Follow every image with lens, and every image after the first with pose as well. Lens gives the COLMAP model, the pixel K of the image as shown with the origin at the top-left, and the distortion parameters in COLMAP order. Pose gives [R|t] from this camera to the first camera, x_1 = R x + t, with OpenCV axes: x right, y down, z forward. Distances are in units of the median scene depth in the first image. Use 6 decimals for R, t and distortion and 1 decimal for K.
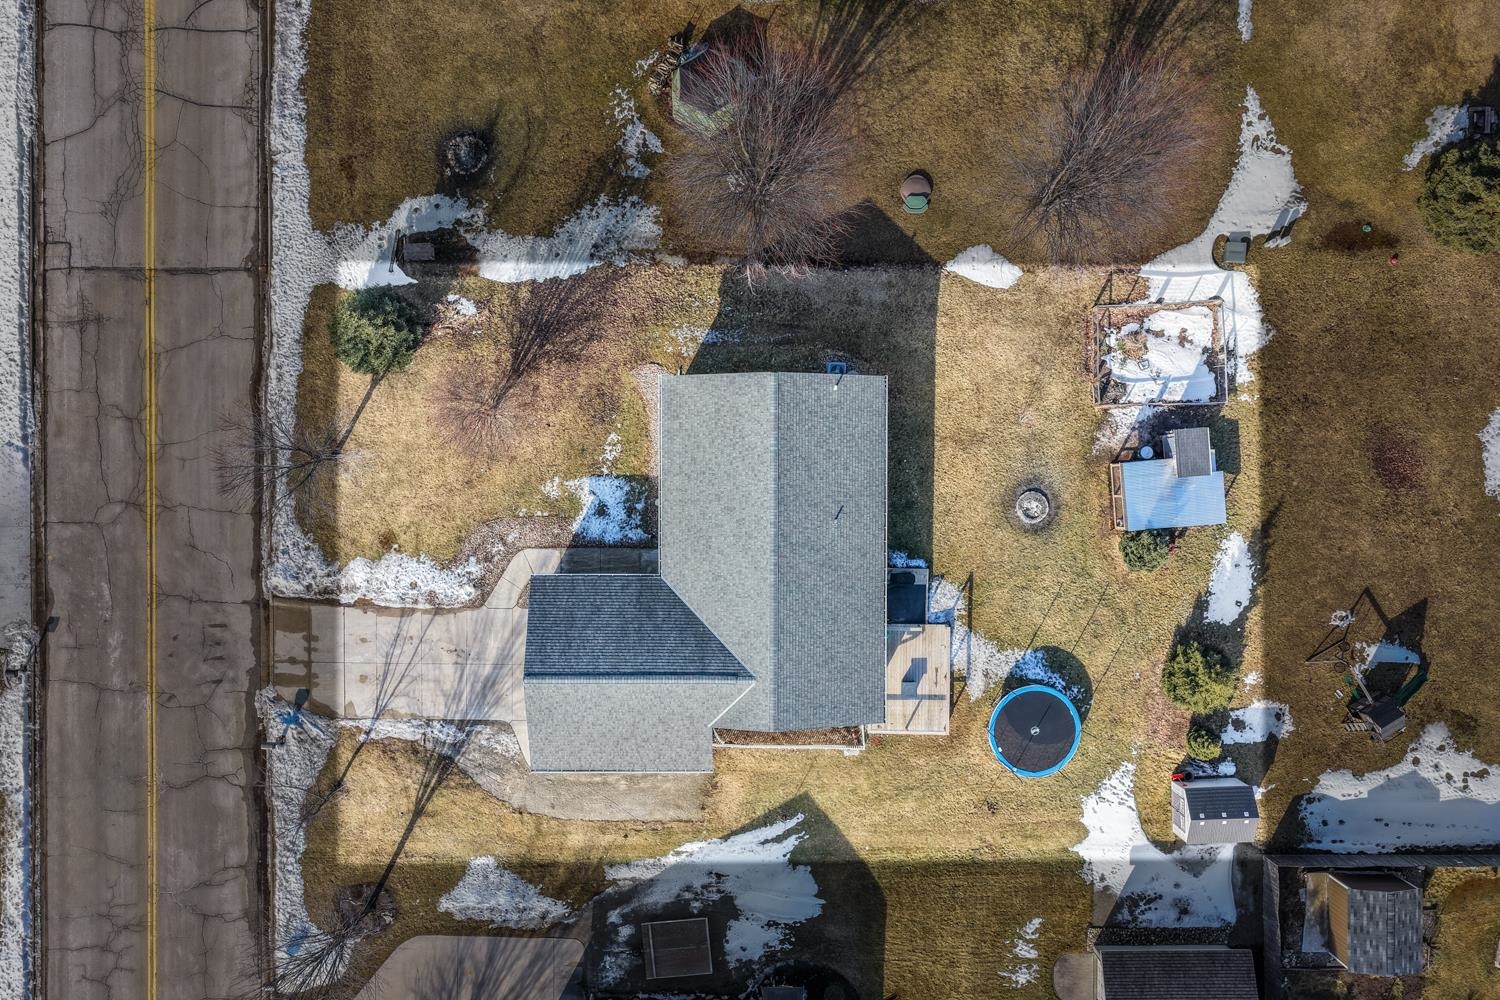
lens RADIAL K [[1244.7, 0, 760.3], [0, 1244.7, 502.5], [0, 0, 1]] dist [-0.013104, 0.036318]
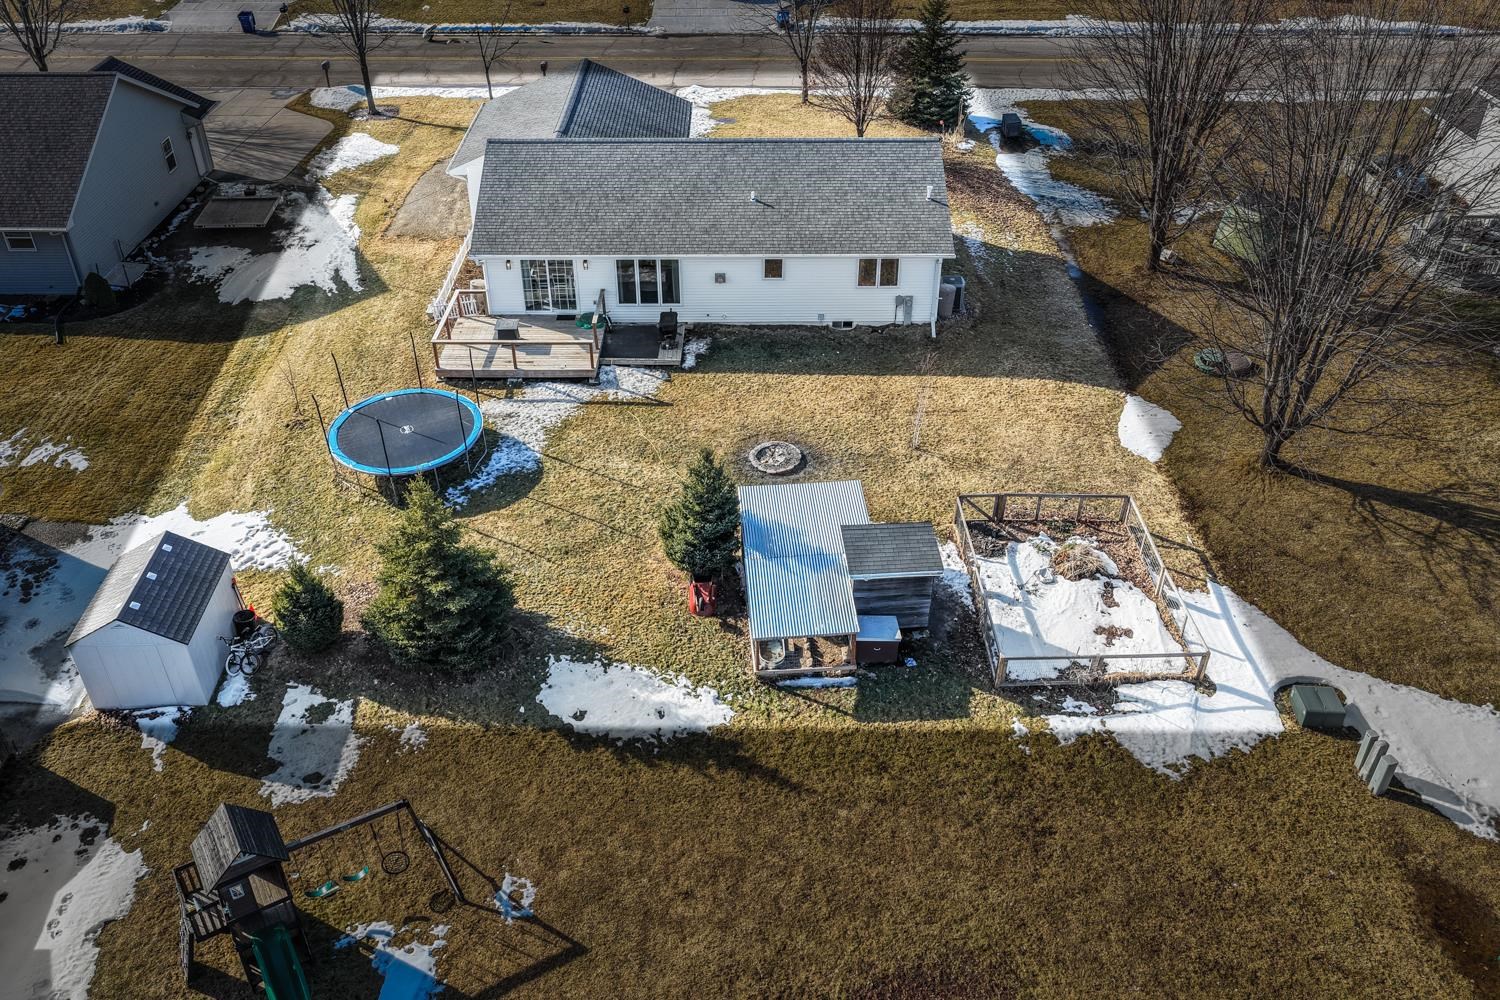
lens RADIAL K [[1244.7, 0, 760.3], [0, 1244.7, 502.5], [0, 0, 1]] dist [-0.013104, 0.036318]
pose [[0.014082, 0.572578, -0.819729, 0.721910], [-0.999758, -0.005785, -0.021216, 0.023496], [-0.016890, 0.819830, 0.572358, 0.662336]]
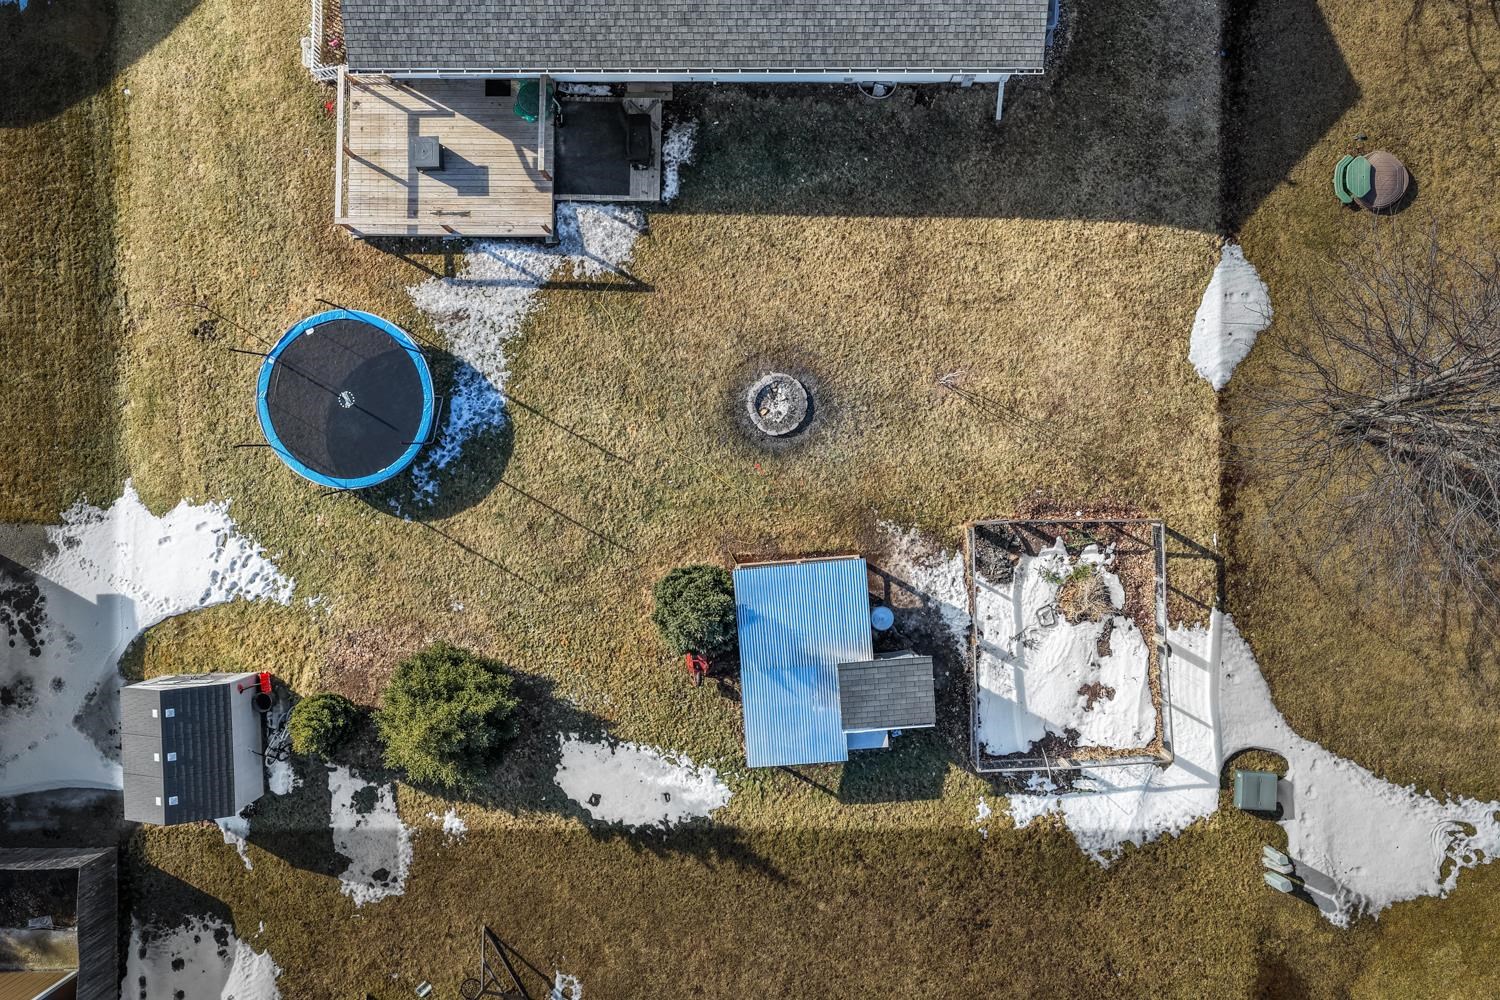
lens RADIAL K [[1244.7, 0, 760.3], [0, 1244.7, 502.5], [0, 0, 1]] dist [-0.013104, 0.036318]
pose [[0.000759, 0.999999, 0.001164, 0.256667], [-0.999946, 0.000771, -0.010395, 0.016246], [-0.010396, -0.001156, 0.999945, 0.468176]]
